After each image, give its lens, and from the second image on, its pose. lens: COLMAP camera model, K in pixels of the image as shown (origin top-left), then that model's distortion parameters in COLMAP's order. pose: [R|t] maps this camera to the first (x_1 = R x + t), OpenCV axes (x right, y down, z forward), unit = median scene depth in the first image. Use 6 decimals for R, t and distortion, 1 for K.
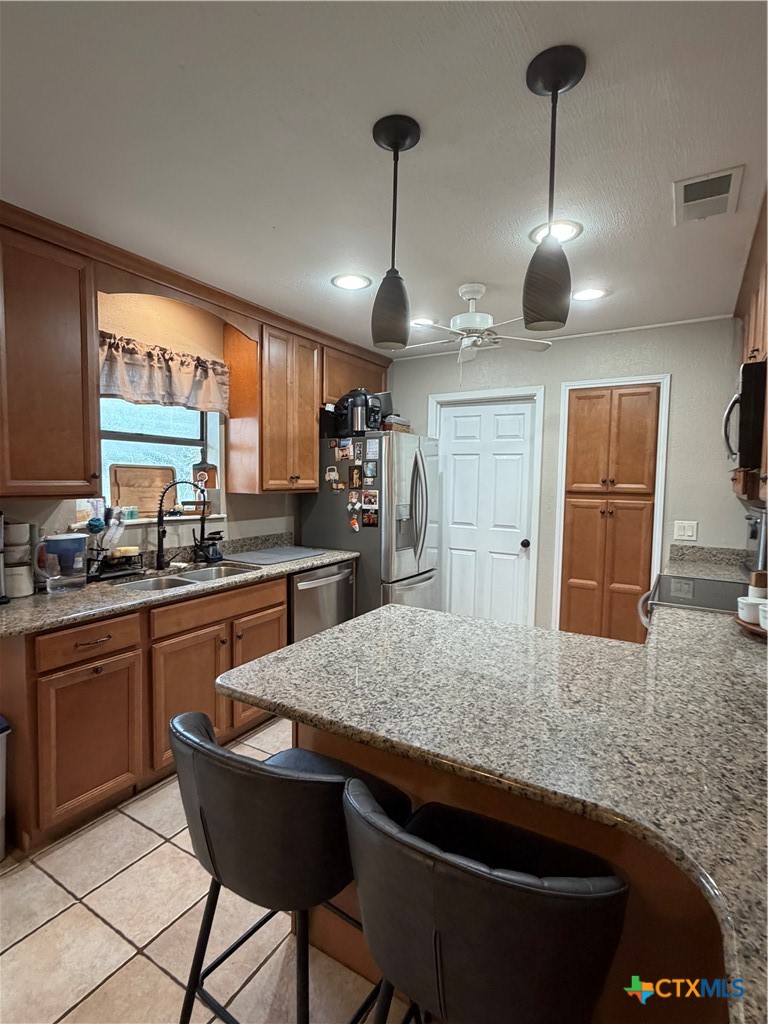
lens RADIAL K [[506.7, 0, 381.2], [0, 506.7, 510.0], [0, 0, 1]] dist [0.004234, 0.000172]
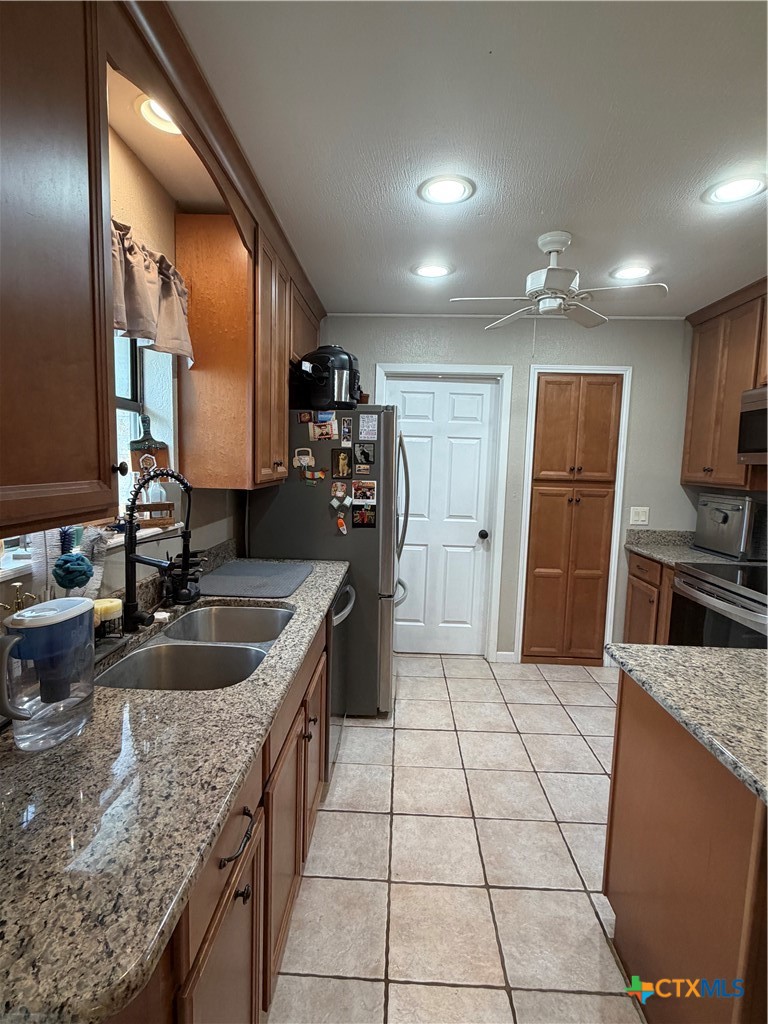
lens RADIAL K [[506.7, 0, 381.2], [0, 506.7, 510.0], [0, 0, 1]] dist [0.004234, 0.000172]
pose [[0.873606, -0.037904, 0.485155, -0.387491], [0.016101, 0.998667, 0.049031, -0.032688], [-0.486367, -0.035022, 0.873052, 0.320804]]
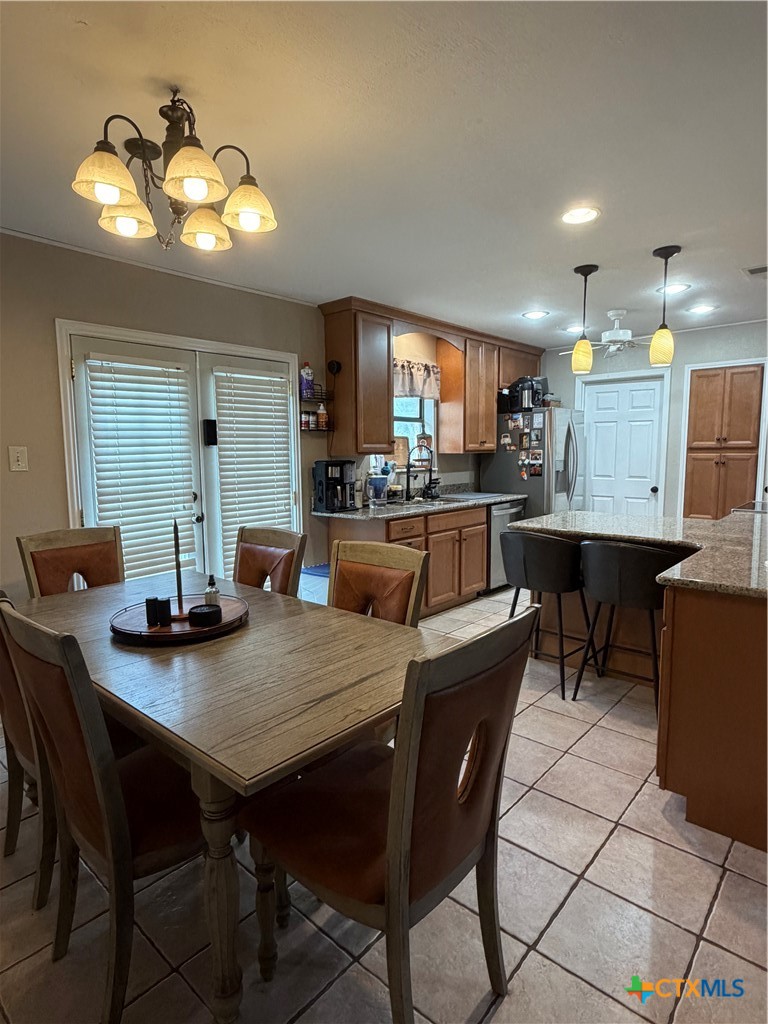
lens RADIAL K [[563.6, 0, 382.0], [0, 563.6, 509.3], [0, 0, 1]] dist [0.002983, 0.000916]
pose [[0.983642, -0.002625, -0.180117, -0.165558], [0.010017, 0.999144, 0.040144, 0.059496], [0.179858, -0.041291, 0.982826, -0.636629]]
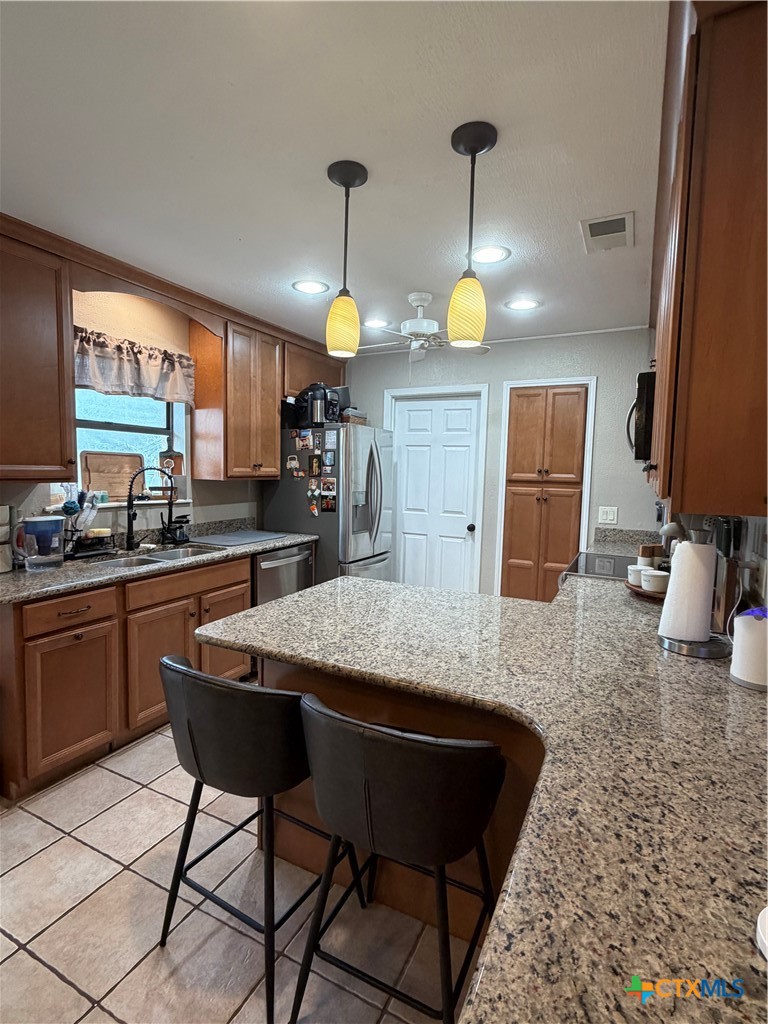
lens RADIAL K [[506.7, 0, 381.2], [0, 506.7, 510.0], [0, 0, 1]] dist [0.004234, 0.000172]
pose [[0.997153, 0.002402, 0.075366, 0.009178], [-0.003800, 0.999823, 0.018410, 0.009271], [-0.075308, -0.018644, 0.996986, -0.087632]]
